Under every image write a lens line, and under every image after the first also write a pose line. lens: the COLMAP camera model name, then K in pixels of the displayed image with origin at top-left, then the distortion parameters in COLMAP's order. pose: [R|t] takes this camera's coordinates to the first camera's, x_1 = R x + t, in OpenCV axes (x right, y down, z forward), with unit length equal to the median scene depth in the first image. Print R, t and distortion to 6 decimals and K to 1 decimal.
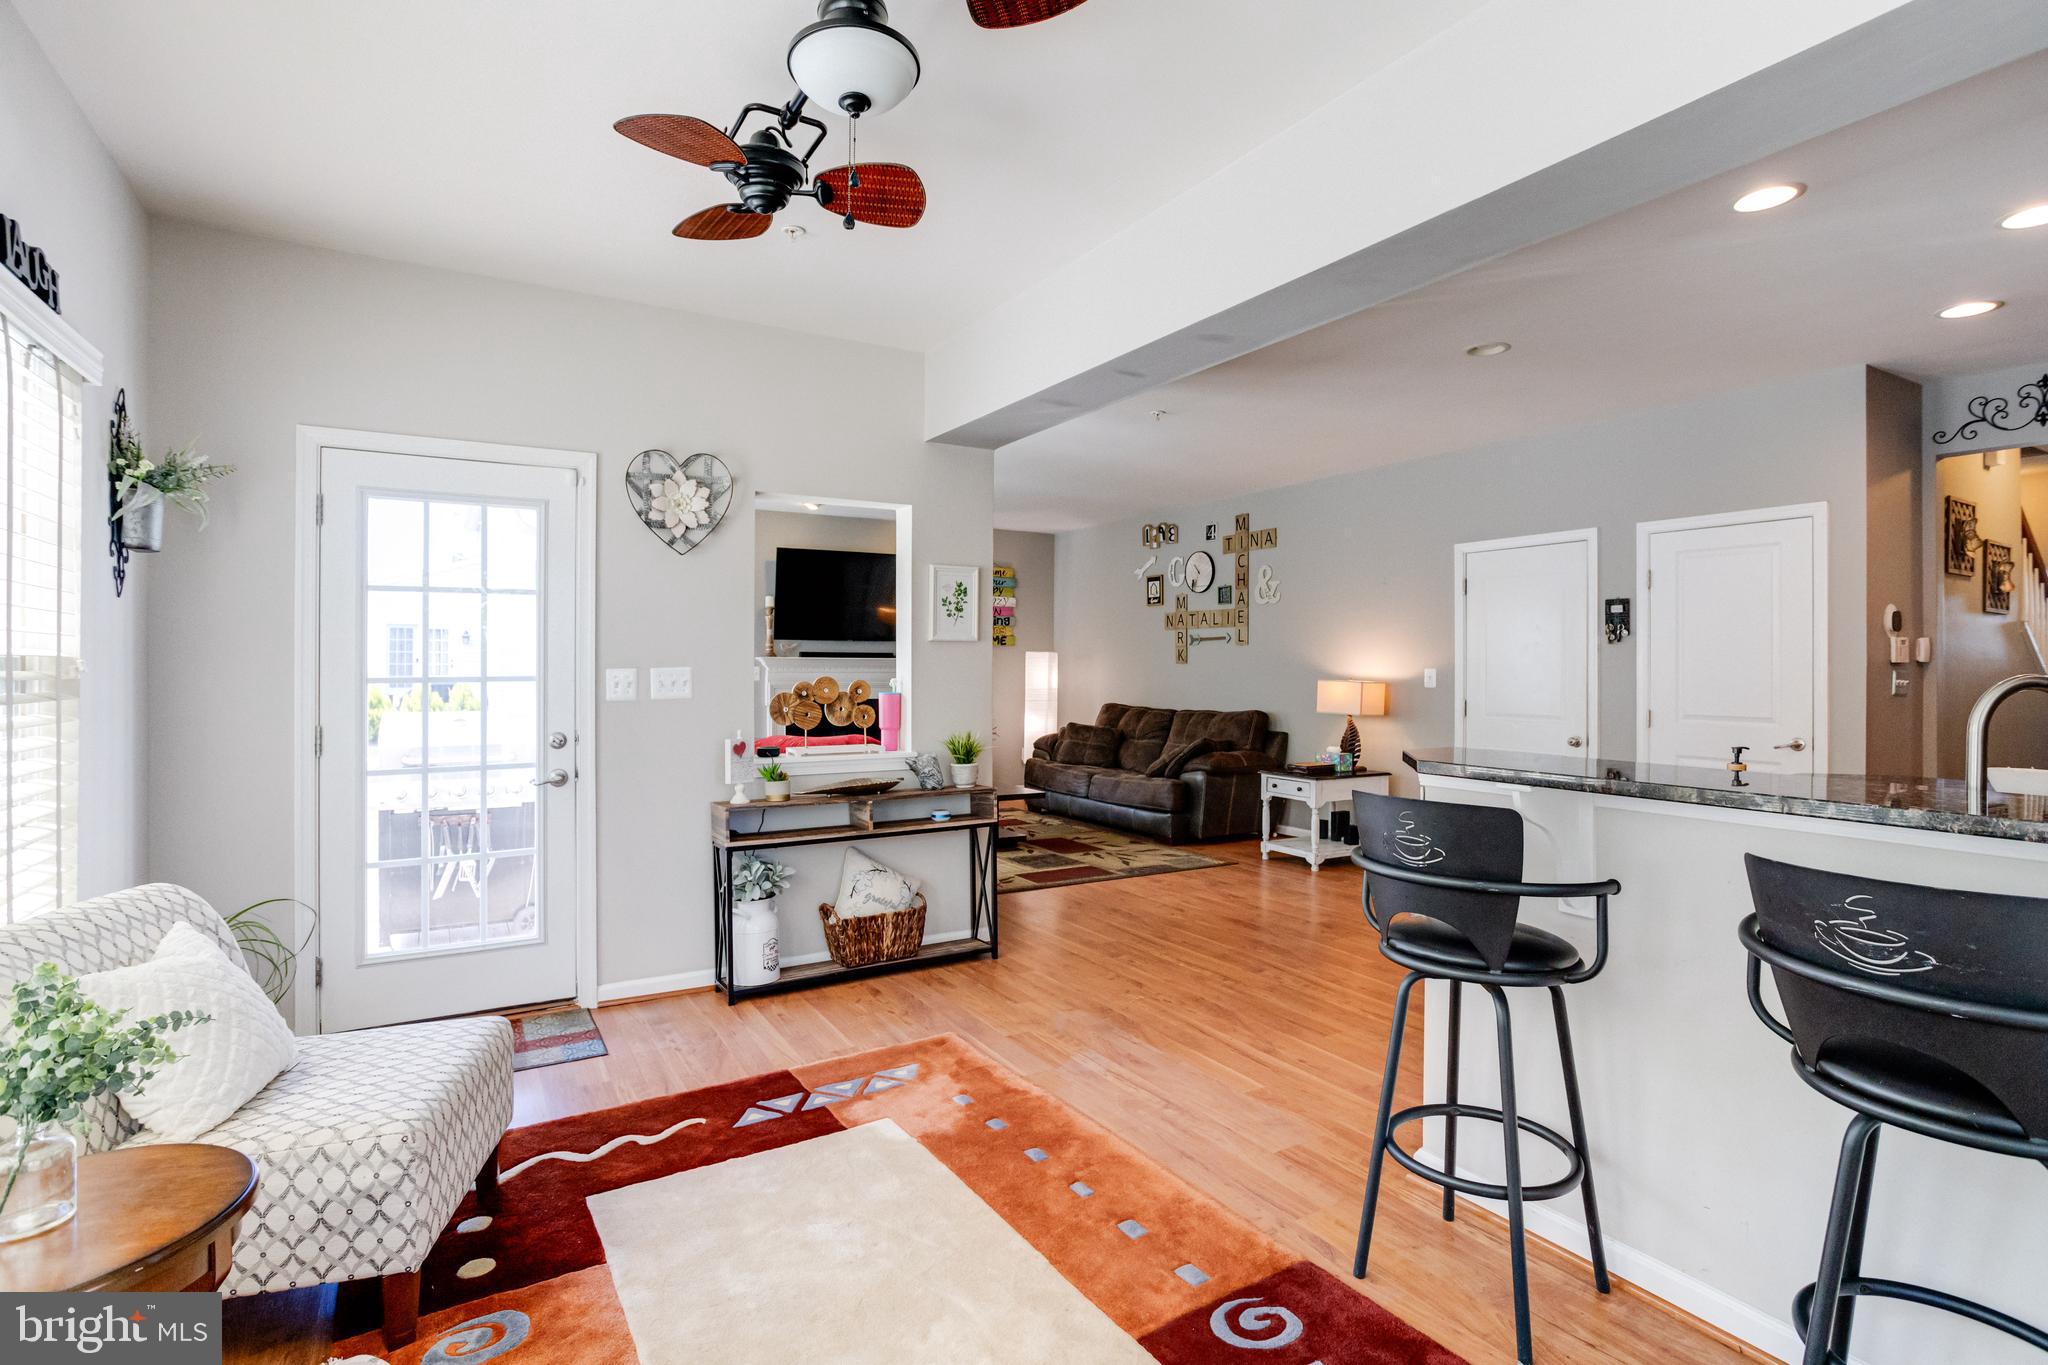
lens RADIAL K [[987.3, 0, 1032.8], [0, 987.3, 673.8], [0, 0, 1]] dist [-0.045861, 0.022481]
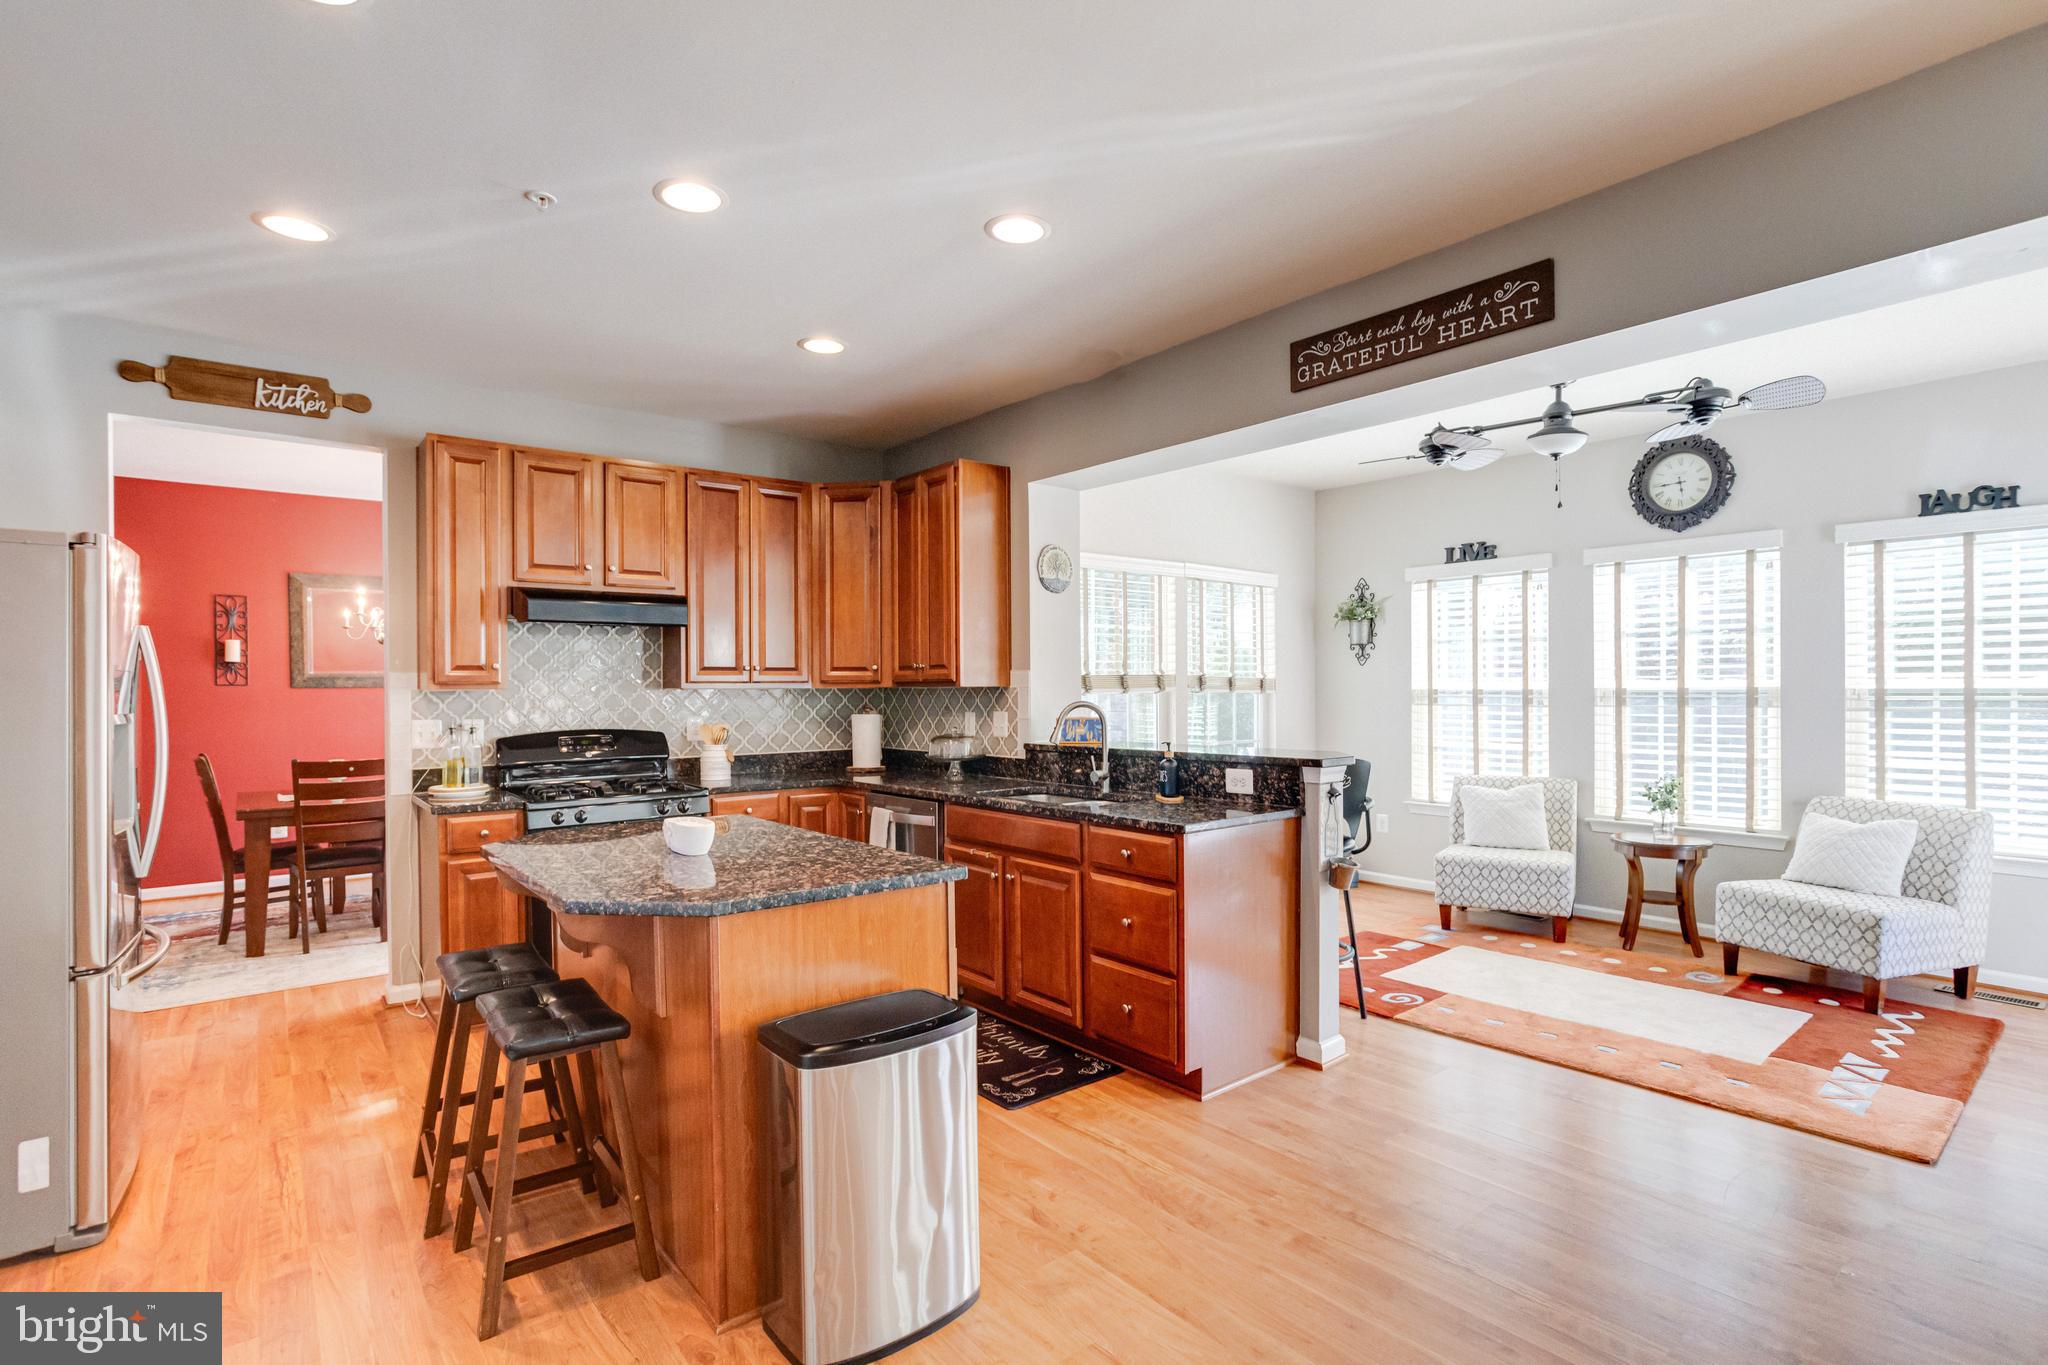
lens RADIAL K [[989.8, 0, 1029.5], [0, 989.8, 687.9], [0, 0, 1]] dist [-0.036003, 0.017963]
pose [[-0.991162, 0.003960, -0.132599, 0.318284], [0.003333, 0.999982, 0.004952, -0.008624], [0.132616, 0.004466, -0.991157, 0.724277]]
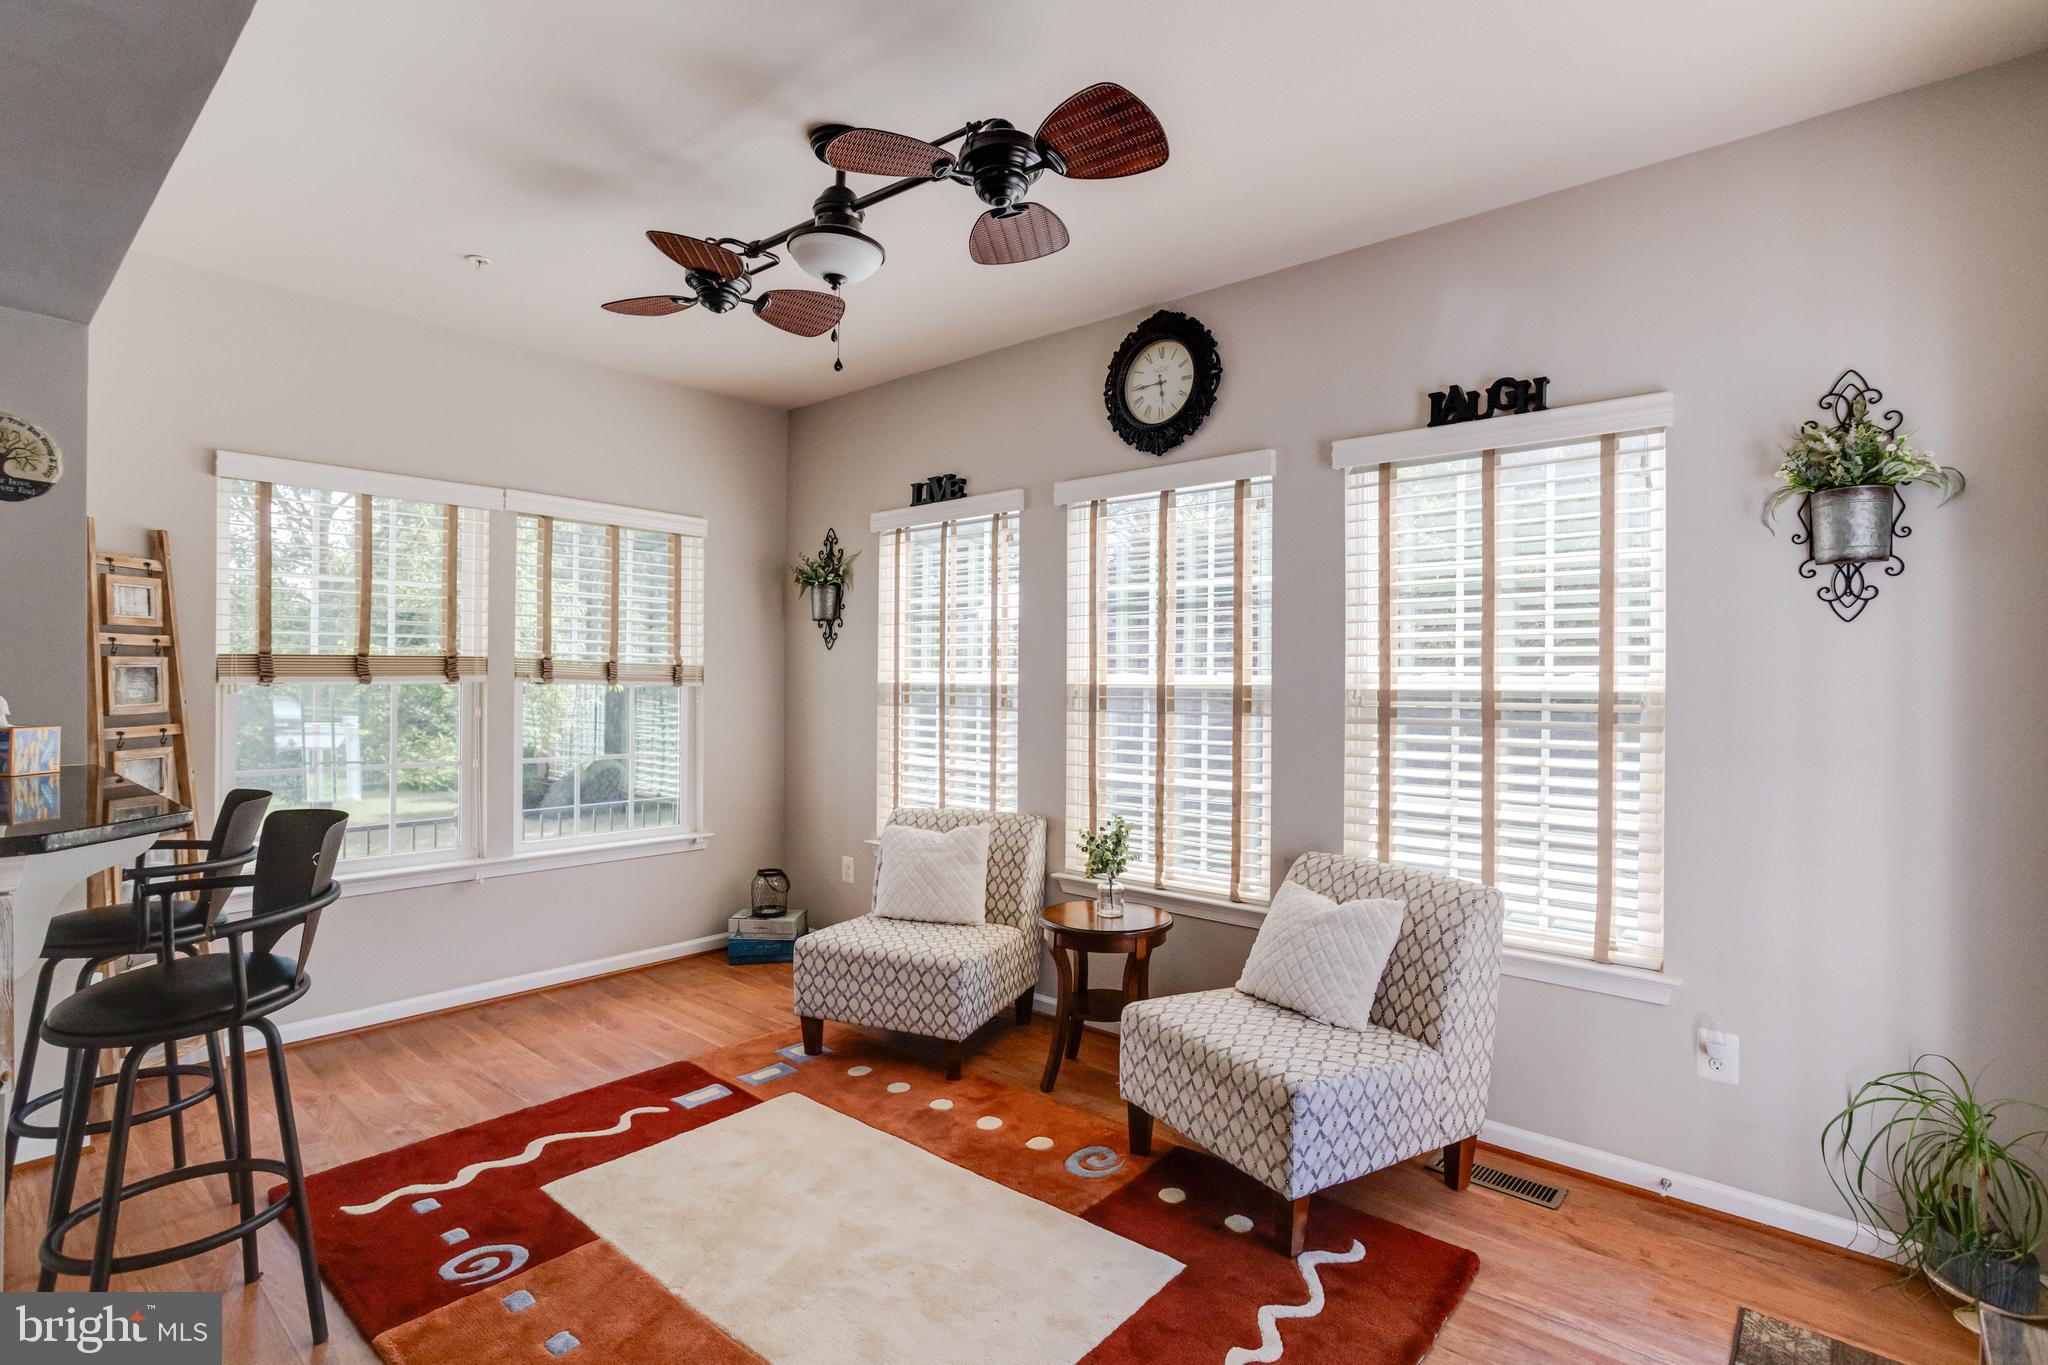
lens RADIAL K [[987.3, 0, 1032.8], [0, 987.3, 673.8], [0, 0, 1]] dist [-0.045861, 0.022481]
pose [[-0.951438, -0.009107, -0.307706, -0.007225], [-0.009345, 0.999956, -0.000699, -0.008257], [0.307698, 0.002210, -0.951481, 0.542418]]
